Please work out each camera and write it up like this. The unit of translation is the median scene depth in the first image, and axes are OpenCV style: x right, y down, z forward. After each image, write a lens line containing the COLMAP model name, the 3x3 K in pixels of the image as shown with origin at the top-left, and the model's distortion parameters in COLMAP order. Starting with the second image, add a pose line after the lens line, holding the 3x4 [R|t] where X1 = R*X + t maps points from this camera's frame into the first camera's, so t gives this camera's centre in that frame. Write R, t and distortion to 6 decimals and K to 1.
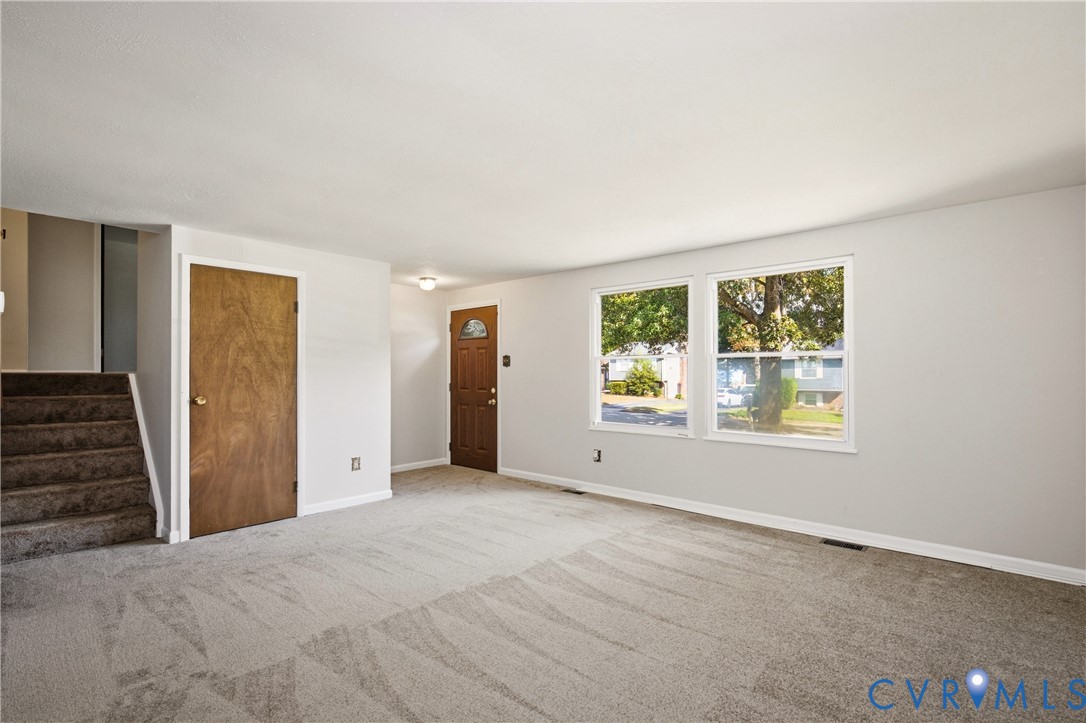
lens RADIAL K [[499.9, 0, 560.2], [0, 499.9, 363.8], [0, 0, 1]] dist [-0.003608, 0.001474]
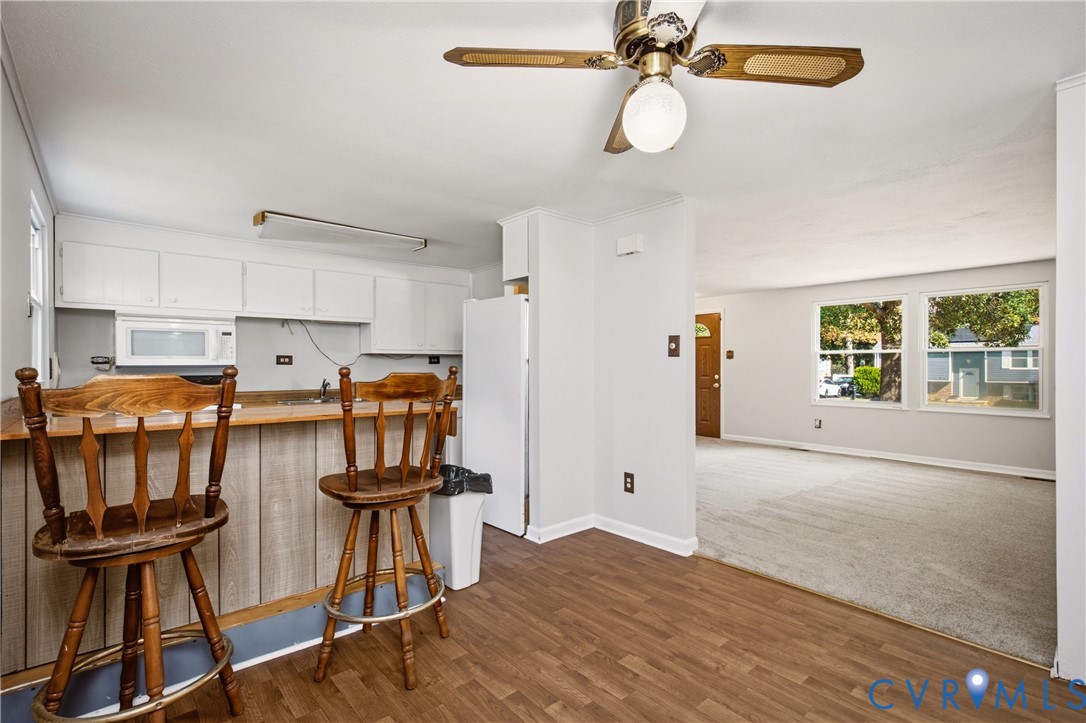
lens RADIAL K [[499.9, 0, 546.9], [0, 499.9, 364.5], [0, 0, 1]] dist [-0.003608, 0.001474]
pose [[0.990320, -0.002710, -0.138776, -0.401735], [0.005340, 0.999813, 0.018583, -0.006716], [0.138699, -0.019144, 0.990149, -0.389552]]
